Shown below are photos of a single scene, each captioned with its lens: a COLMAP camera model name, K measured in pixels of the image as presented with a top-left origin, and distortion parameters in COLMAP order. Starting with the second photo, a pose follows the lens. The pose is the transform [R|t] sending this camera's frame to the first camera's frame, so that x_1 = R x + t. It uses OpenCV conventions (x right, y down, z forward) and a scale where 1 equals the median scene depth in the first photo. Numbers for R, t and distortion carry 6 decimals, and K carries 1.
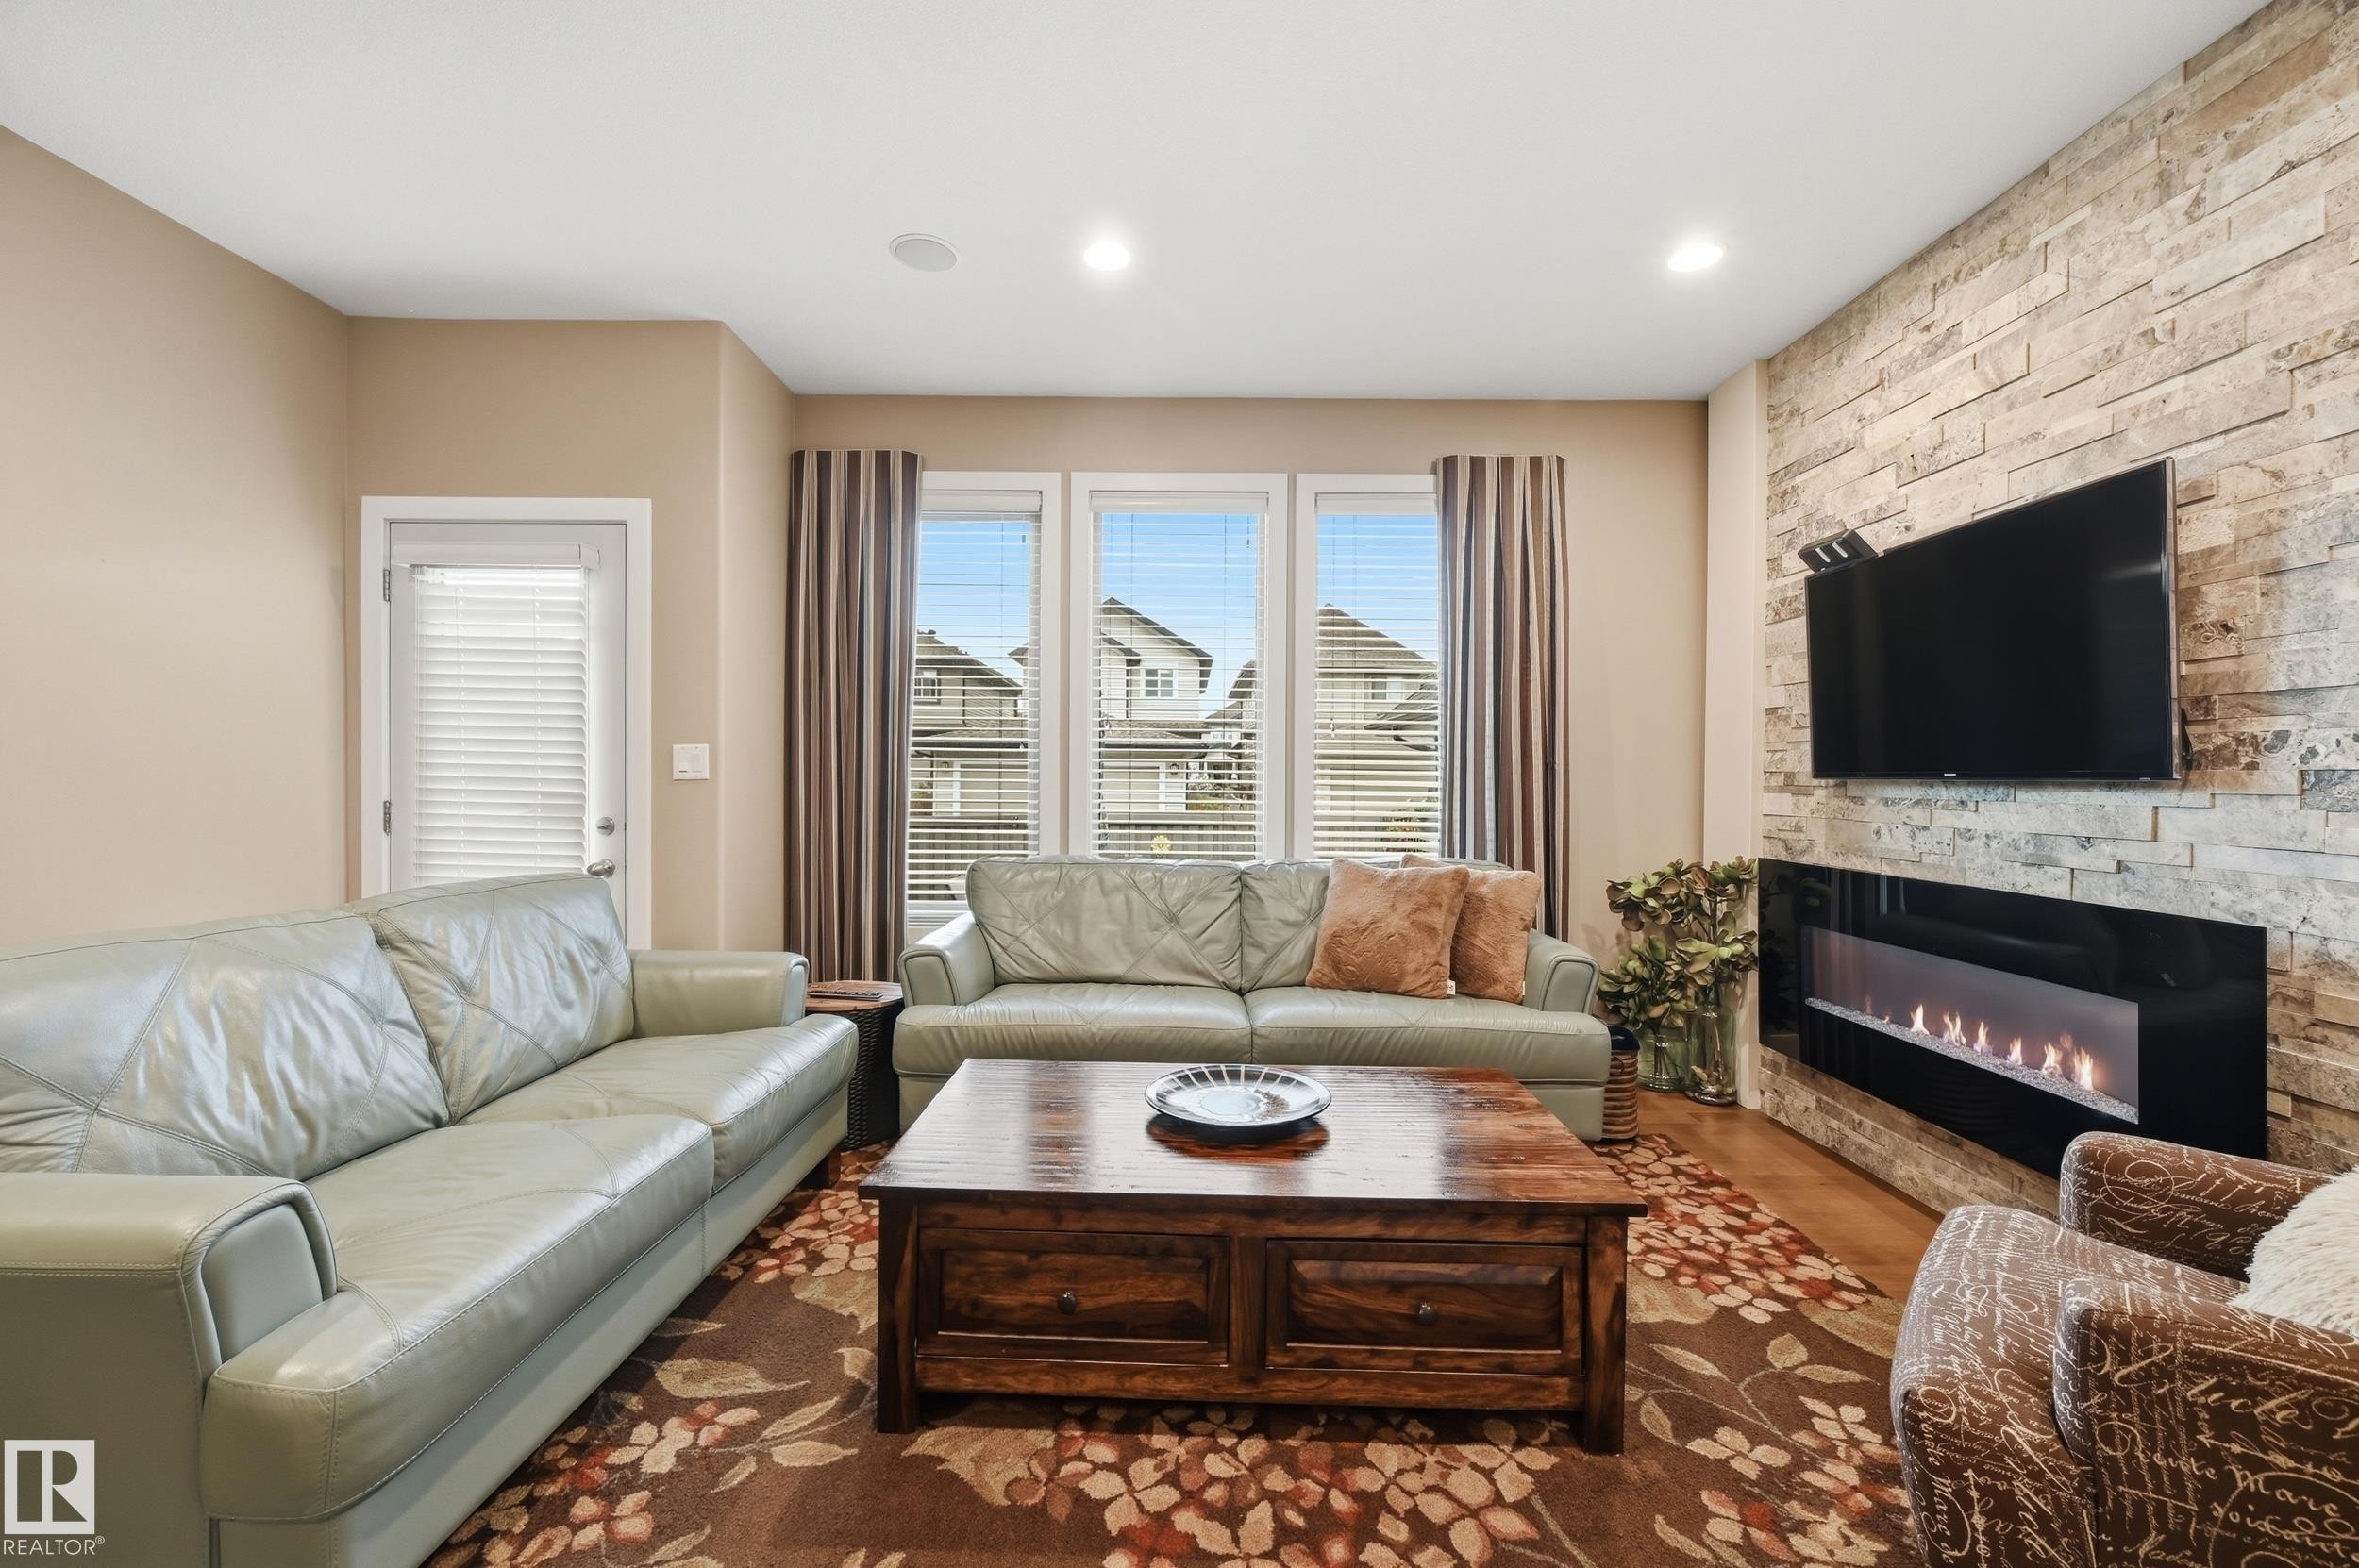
lens RADIAL K [[938.0, 0, 1178.3], [0, 938.0, 788.0], [0, 0, 1]] dist [-0.003614, 0.001167]
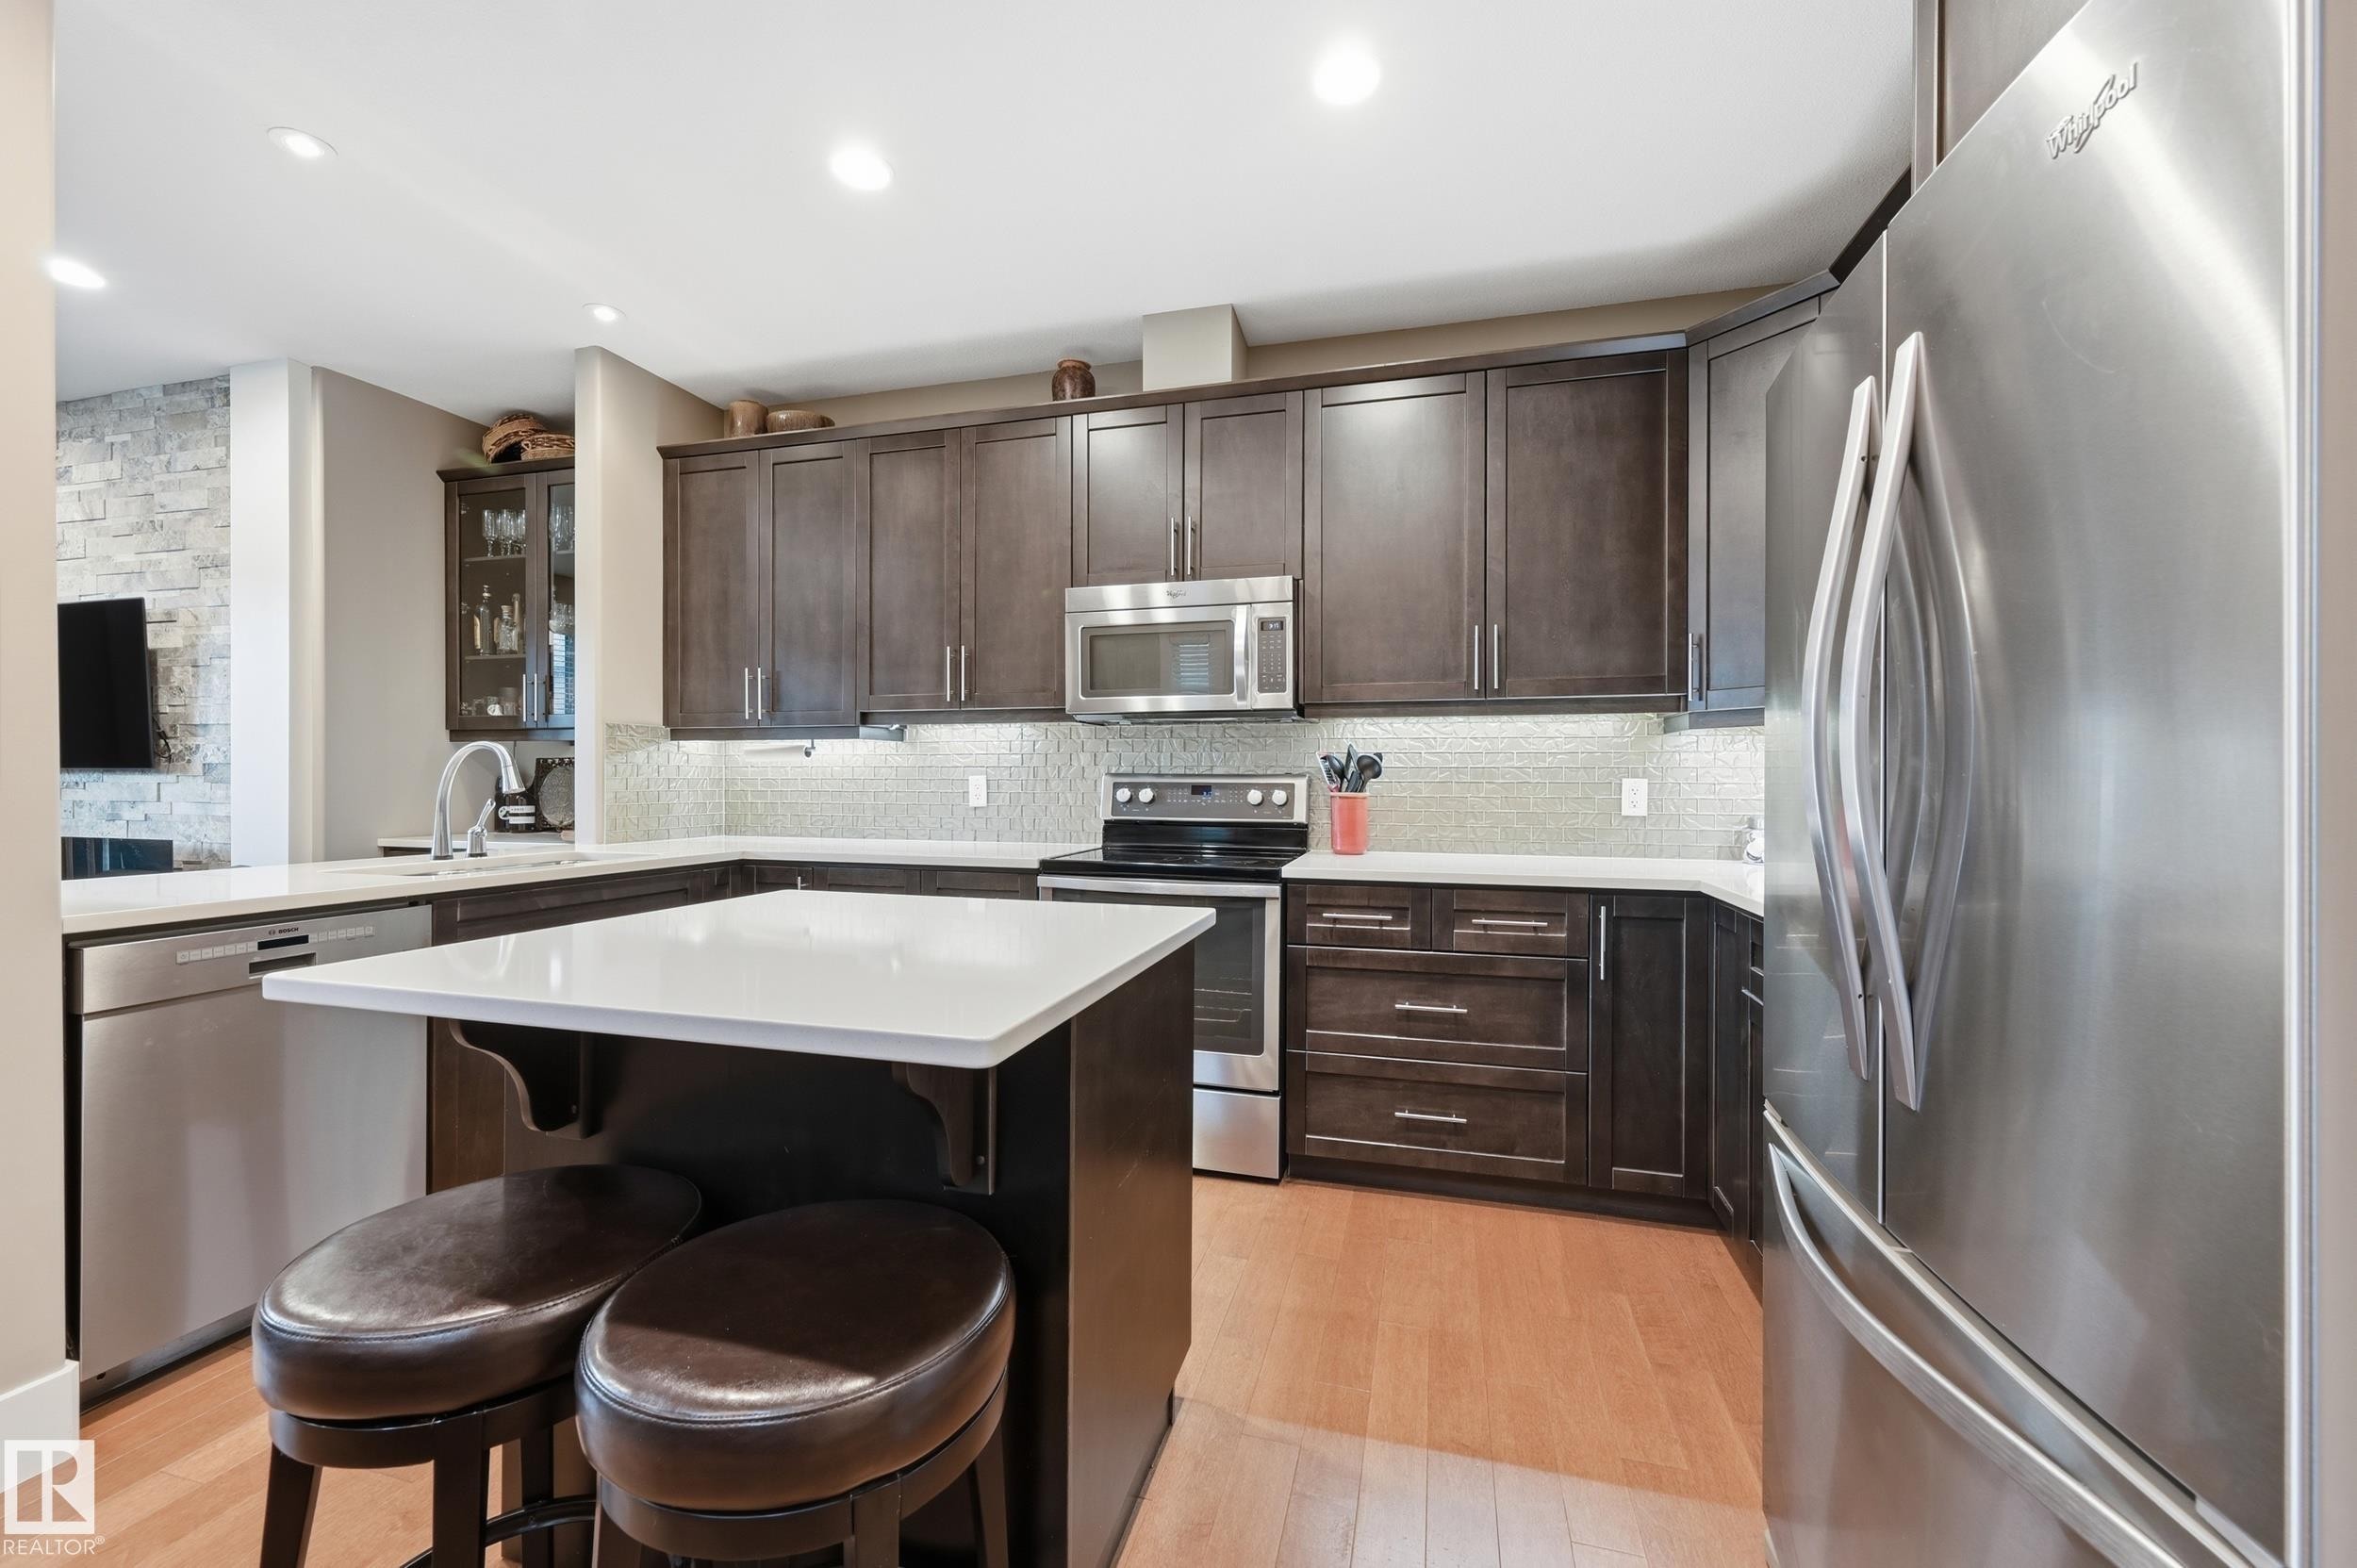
lens RADIAL K [[937.3, 0, 1185.3], [0, 937.3, 780.4], [0, 0, 1]] dist [-0.003614, 0.001167]
pose [[0.259862, -0.011272, 0.965580, -0.172671], [0.008880, 0.999917, 0.009283, 0.013399], [-0.965605, 0.006162, 0.259940, -1.205379]]
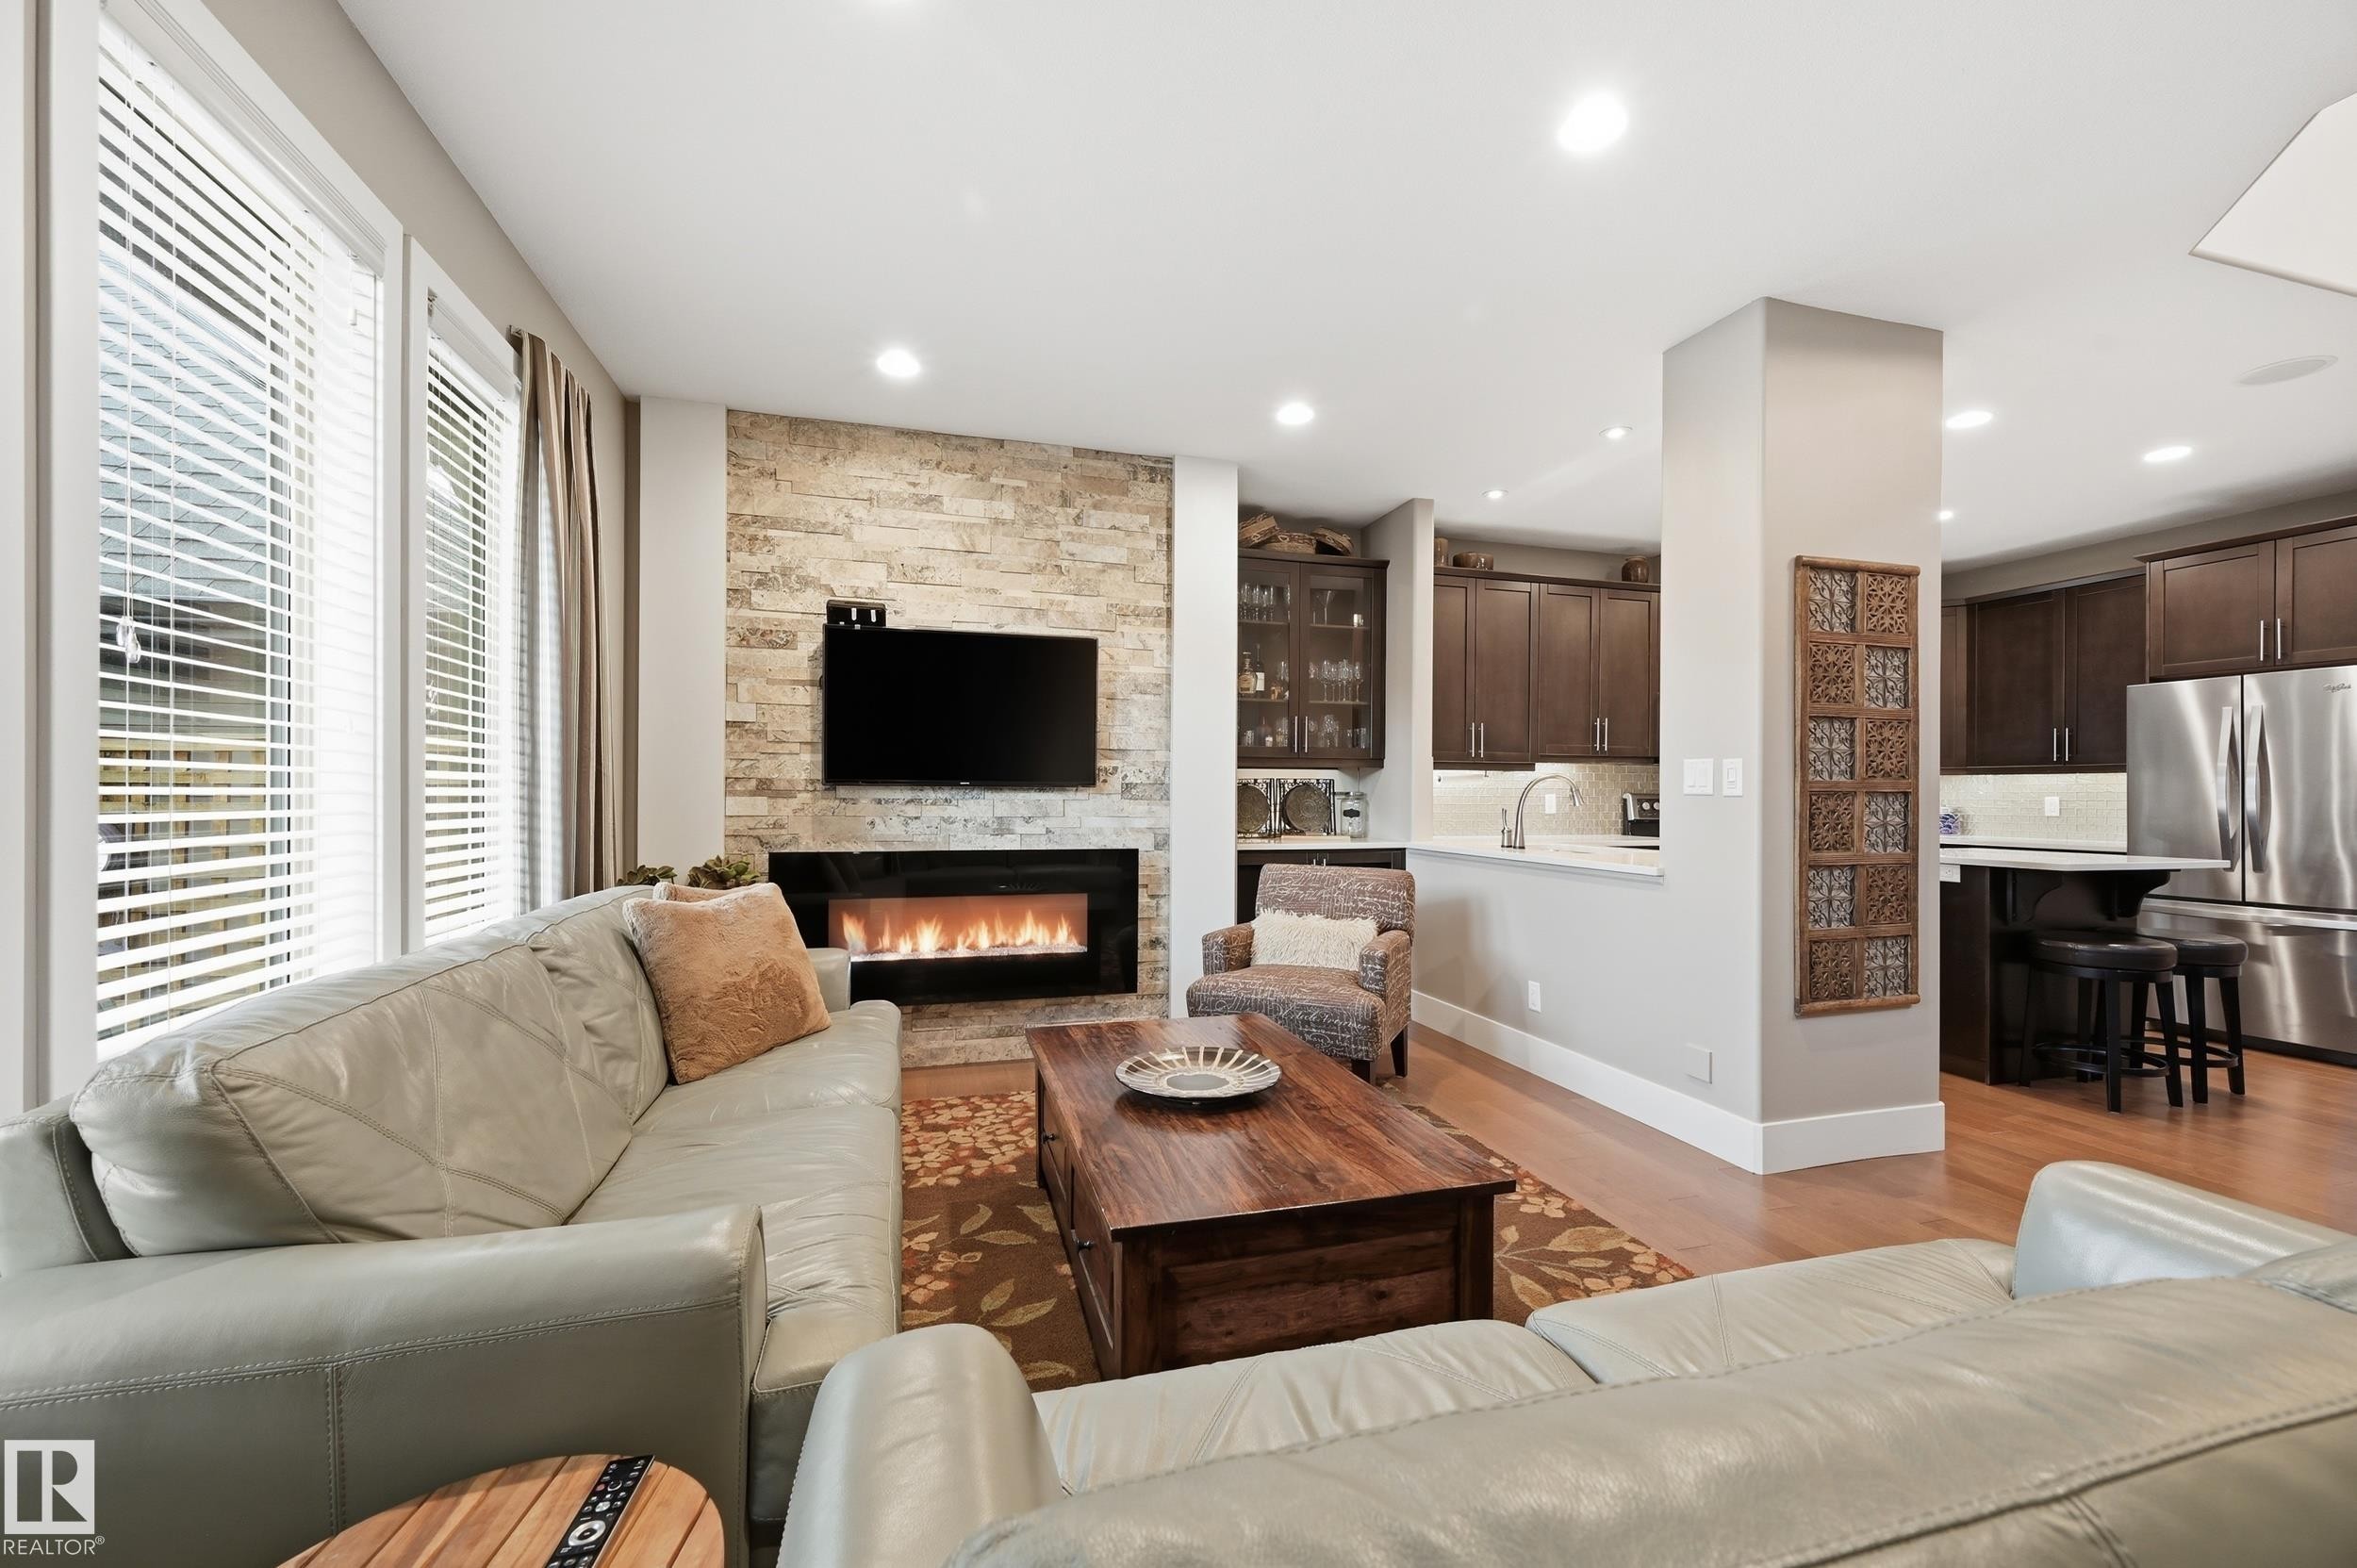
lens RADIAL K [[937.3, 0, 1182.8], [0, 937.3, 788.3], [0, 0, 1]] dist [-0.003614, 0.001167]
pose [[-0.285465, -0.006941, 0.958364, -0.851982], [0.000609, 0.999972, 0.007424, -0.017596], [-0.958389, 0.002702, -0.285452, 1.133462]]
